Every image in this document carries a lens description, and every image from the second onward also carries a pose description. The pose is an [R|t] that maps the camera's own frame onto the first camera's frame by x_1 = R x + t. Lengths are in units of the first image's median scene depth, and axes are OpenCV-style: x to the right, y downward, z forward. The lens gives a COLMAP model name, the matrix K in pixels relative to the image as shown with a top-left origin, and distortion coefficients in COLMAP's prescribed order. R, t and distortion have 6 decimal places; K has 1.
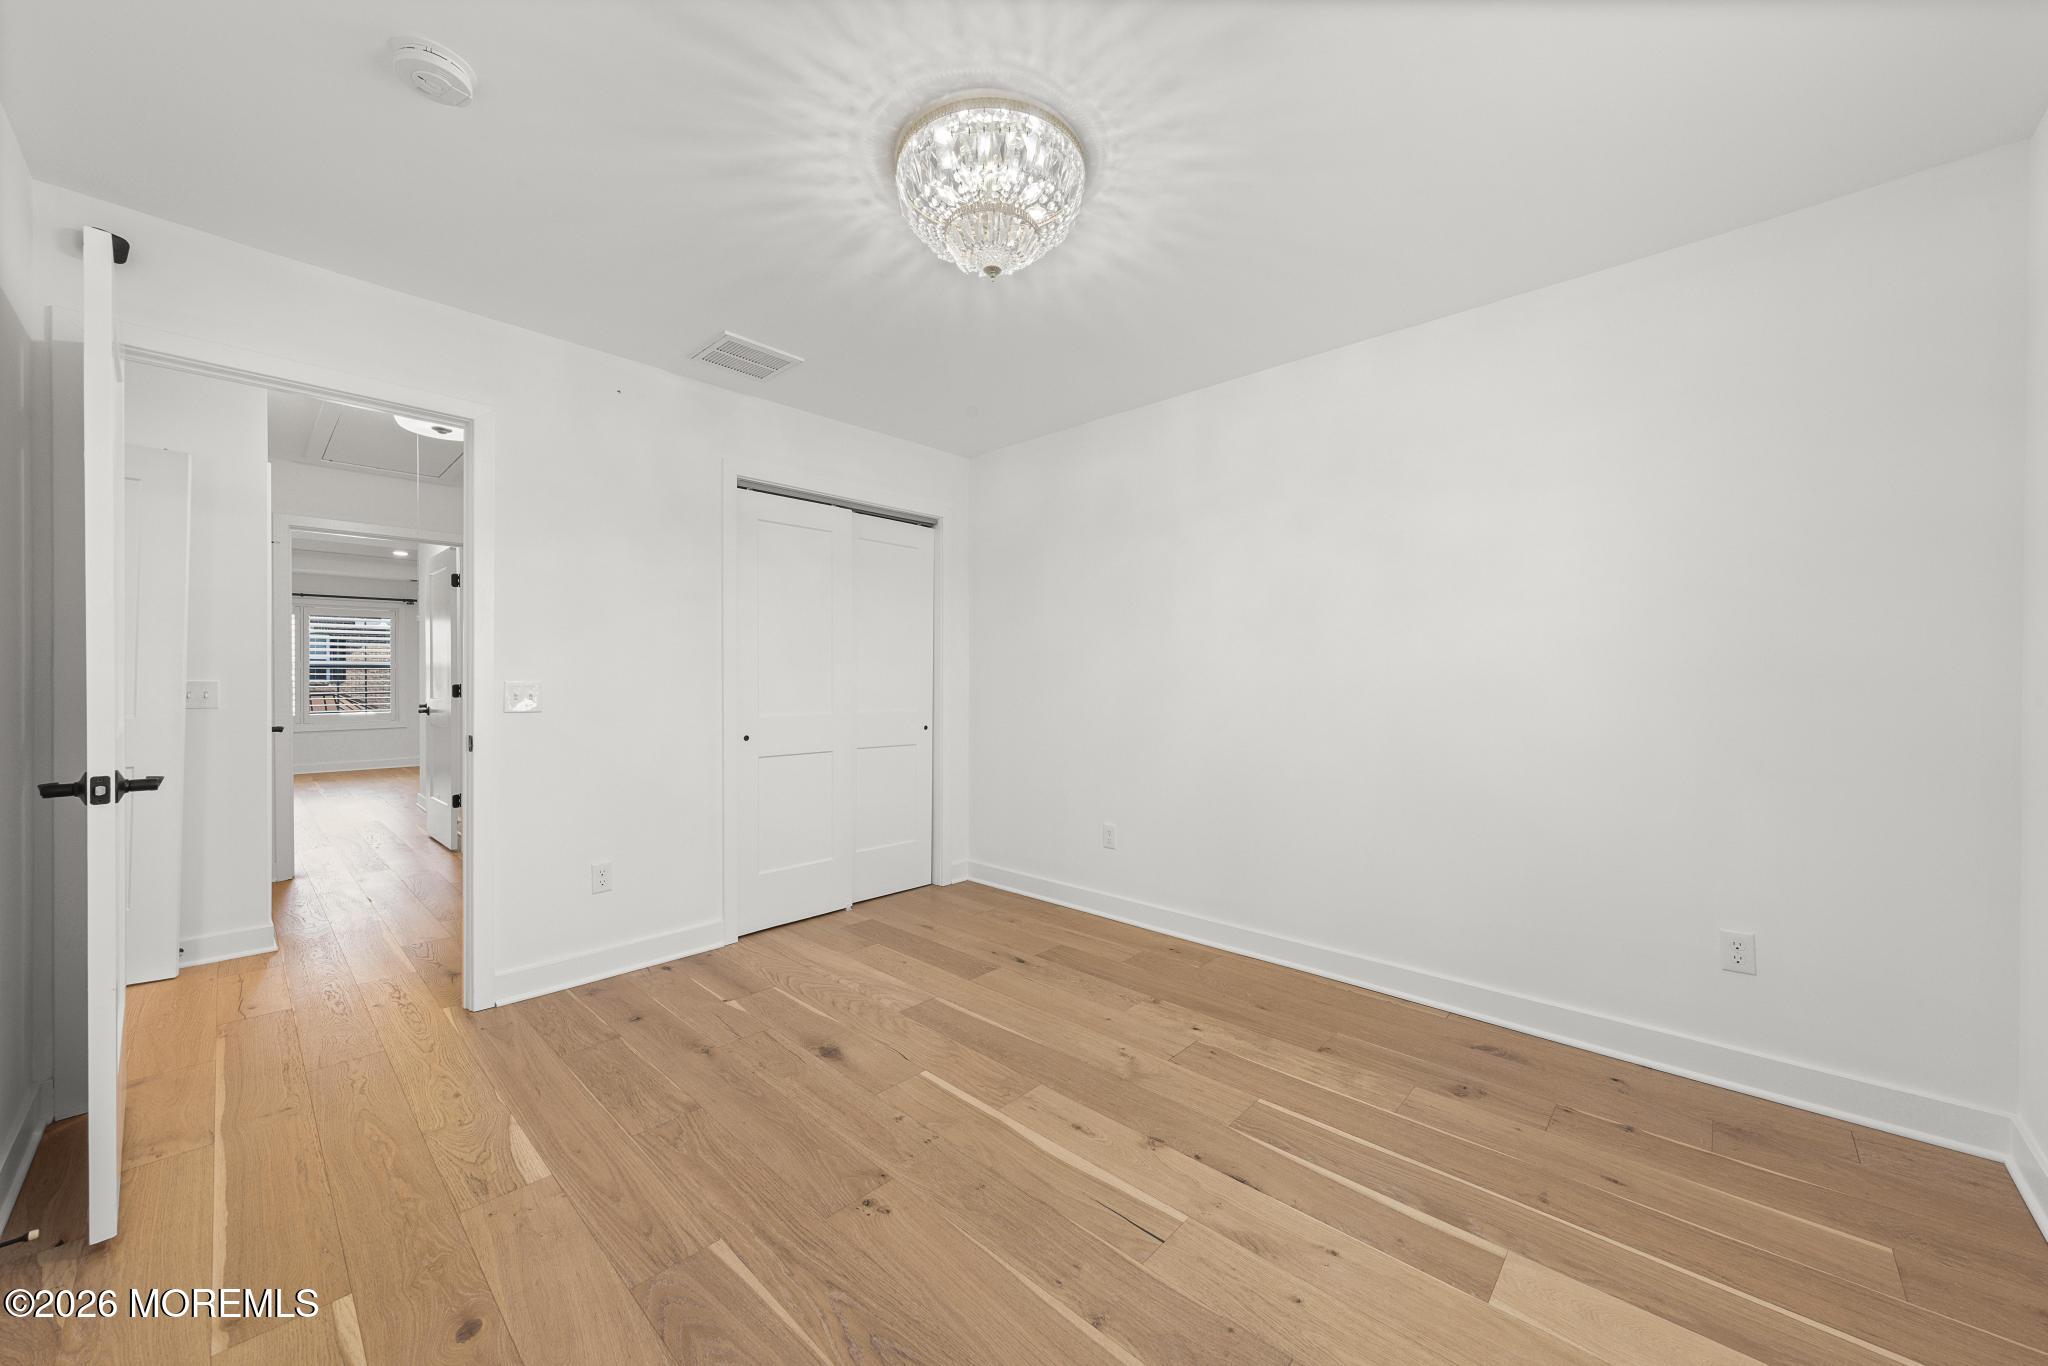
lens RADIAL K [[776.0, 0, 1070.5], [0, 776.0, 684.5], [0, 0, 1]] dist [0.006781, -0.000191]
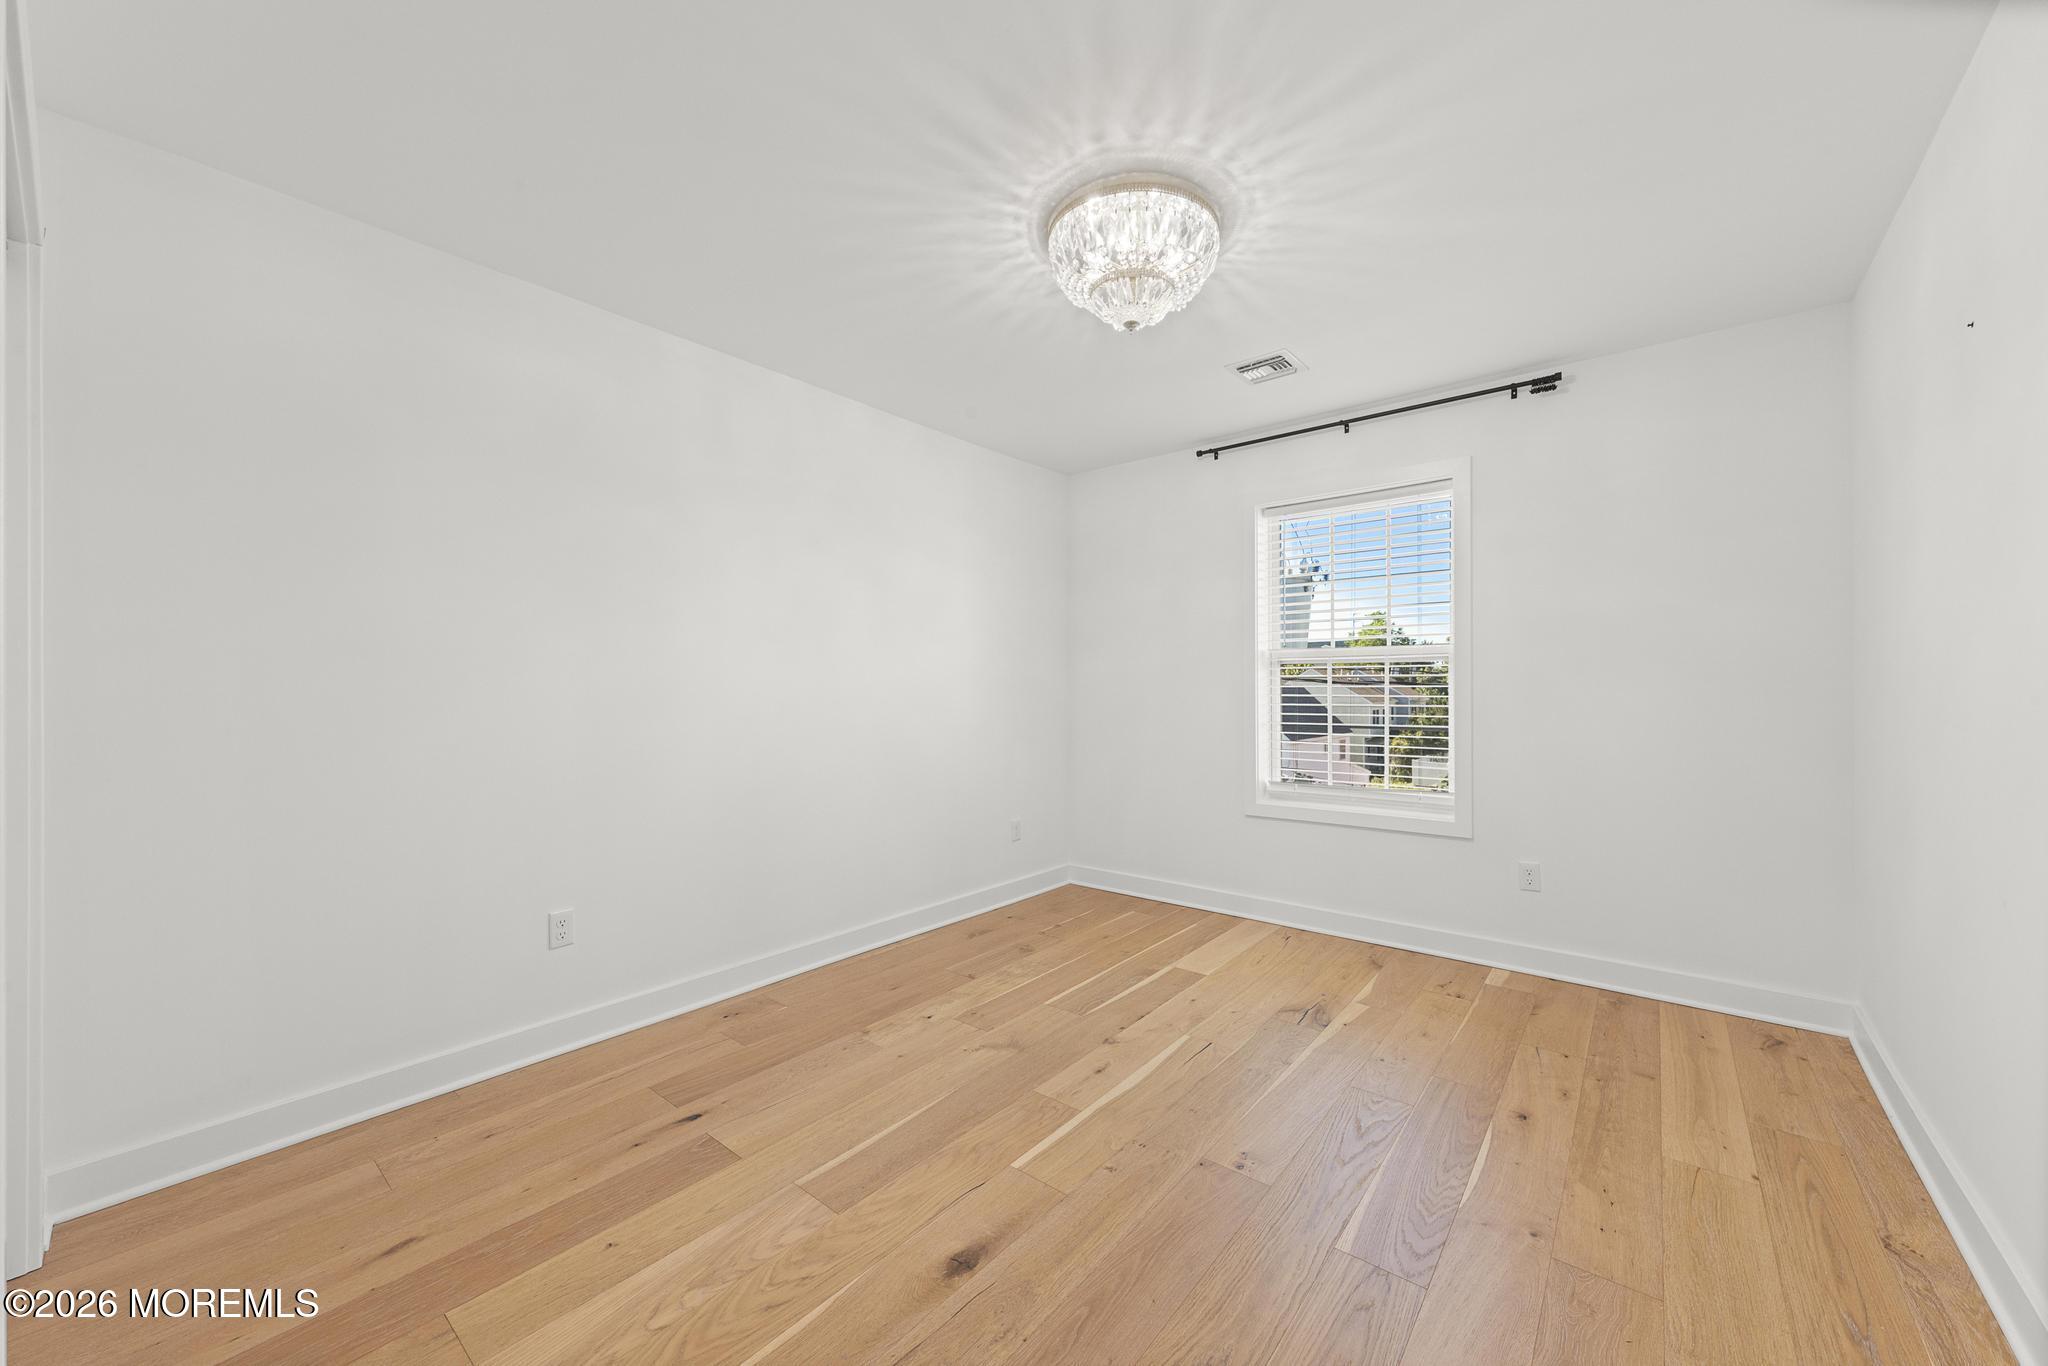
lens RADIAL K [[776.0, 0, 1021.5], [0, 776.0, 687.8], [0, 0, 1]] dist [0.006781, -0.000191]
pose [[-0.057922, -0.000001, 0.998321, -1.002324], [0.007475, 0.999972, 0.000435, -0.011287], [-0.998293, 0.007488, -0.057920, 1.020934]]
